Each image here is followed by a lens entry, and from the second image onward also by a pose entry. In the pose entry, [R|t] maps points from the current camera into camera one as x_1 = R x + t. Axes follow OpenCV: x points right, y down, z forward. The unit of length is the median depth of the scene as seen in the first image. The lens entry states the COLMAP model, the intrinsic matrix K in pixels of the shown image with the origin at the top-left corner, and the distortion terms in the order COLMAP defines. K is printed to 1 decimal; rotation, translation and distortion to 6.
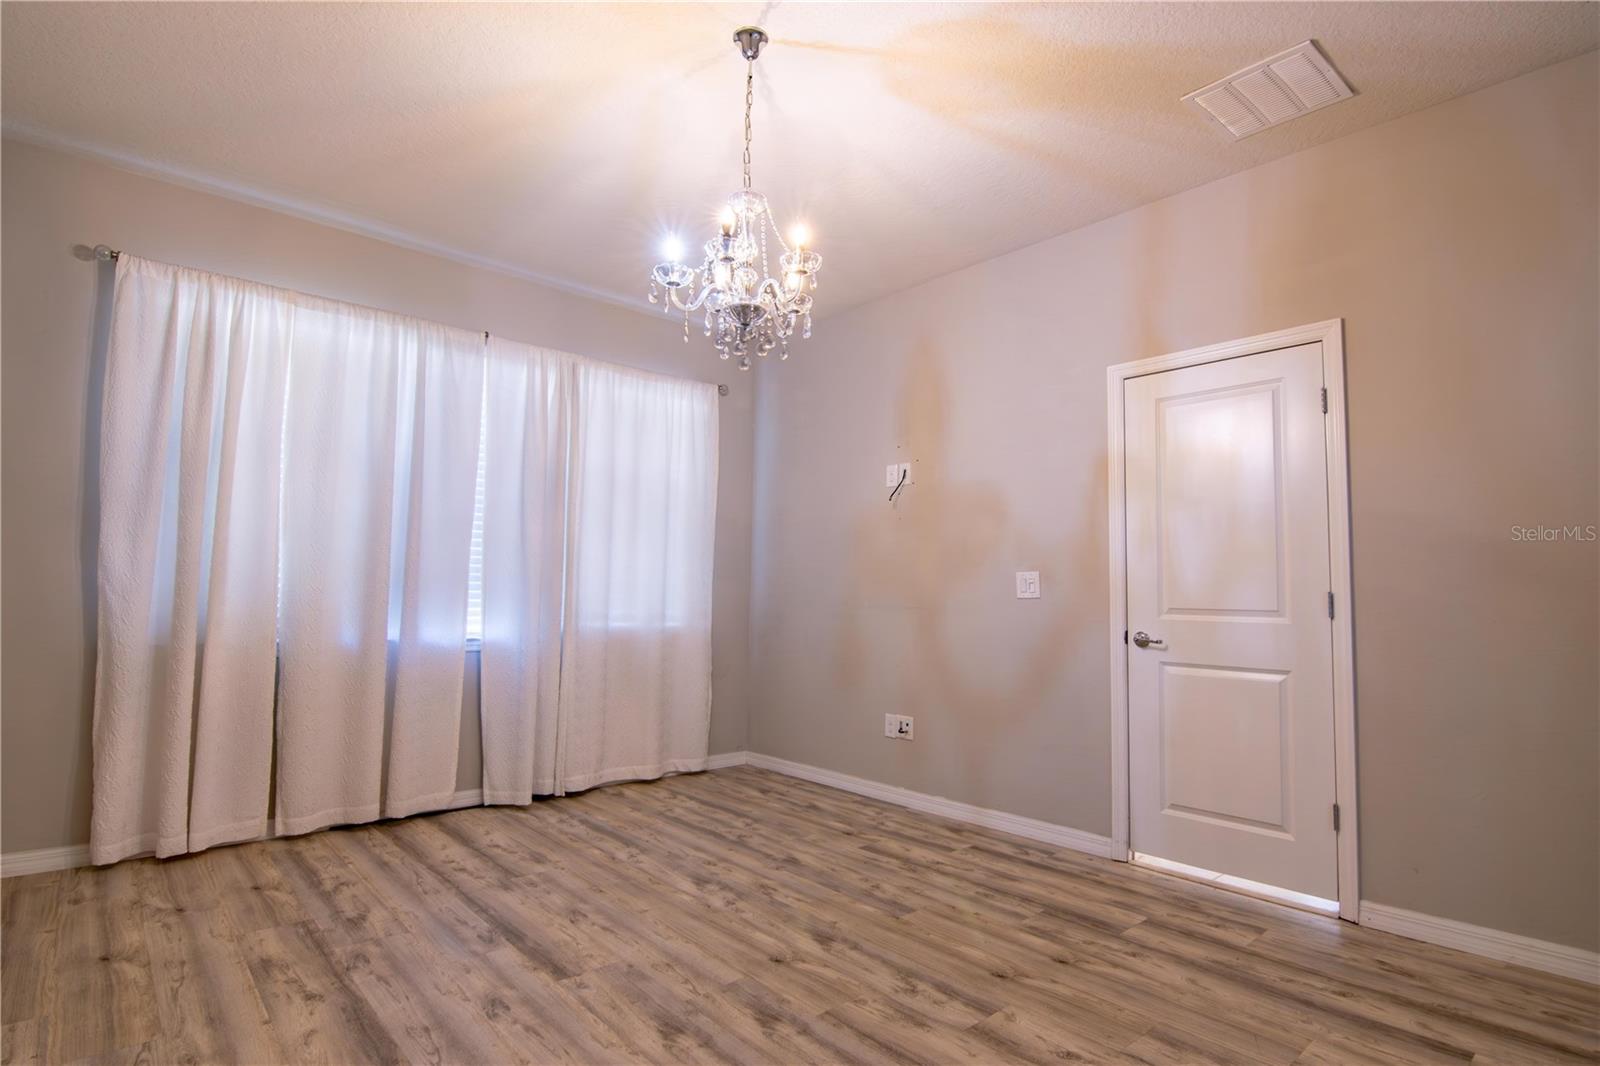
lens RADIAL K [[819.3, 0, 812.0], [0, 819.3, 539.4], [0, 0, 1]] dist [-0.004050, -0.014523]
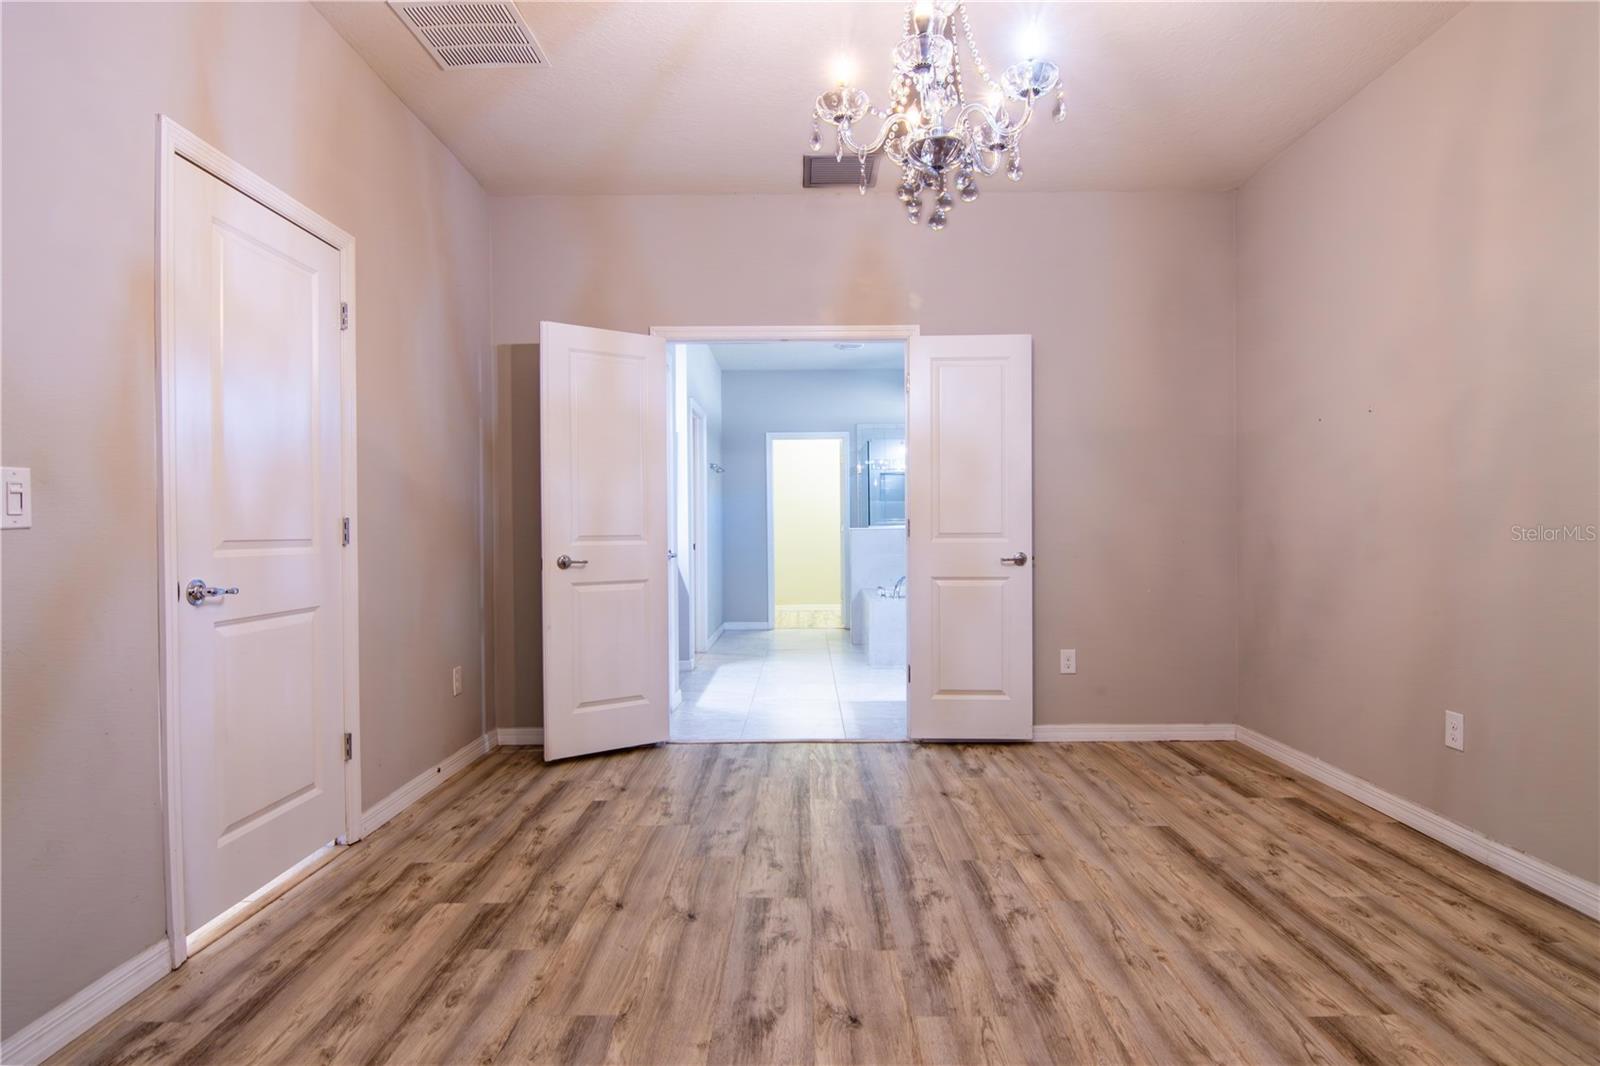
lens RADIAL K [[819.3, 0, 812.0], [0, 819.3, 539.4], [0, 0, 1]] dist [-0.004050, -0.014523]
pose [[-0.743994, -0.018521, 0.667930, -0.359344], [-0.050343, 0.998328, -0.028394, 0.076367], [-0.666288, -0.054750, -0.743682, 1.153956]]
